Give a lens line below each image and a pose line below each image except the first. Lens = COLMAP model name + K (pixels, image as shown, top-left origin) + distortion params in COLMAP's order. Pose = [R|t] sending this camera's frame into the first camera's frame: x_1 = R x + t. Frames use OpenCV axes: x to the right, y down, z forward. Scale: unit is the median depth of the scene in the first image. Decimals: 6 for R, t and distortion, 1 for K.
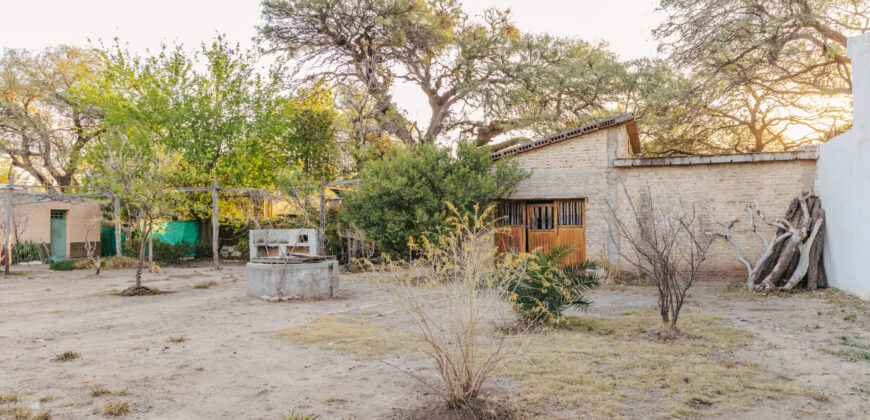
lens RADIAL K [[602.4, 0, 436.9], [0, 602.4, 211.7], [0, 0, 1]] dist [0.008113, 0.000747]
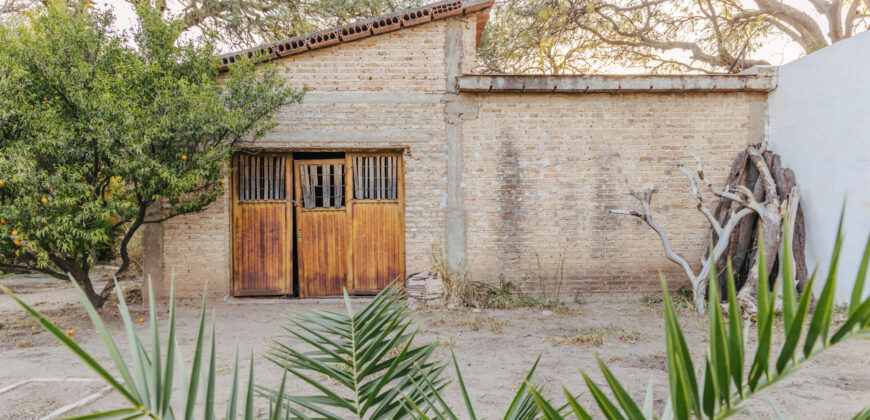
lens RADIAL K [[602.4, 0, 437.9], [0, 602.4, 213.1], [0, 0, 1]] dist [0.008113, 0.000747]
pose [[0.925938, -0.005388, 0.377636, 0.071353], [-0.003899, 0.999709, 0.023825, 0.022574], [-0.377655, -0.023533, 0.925647, 0.498759]]
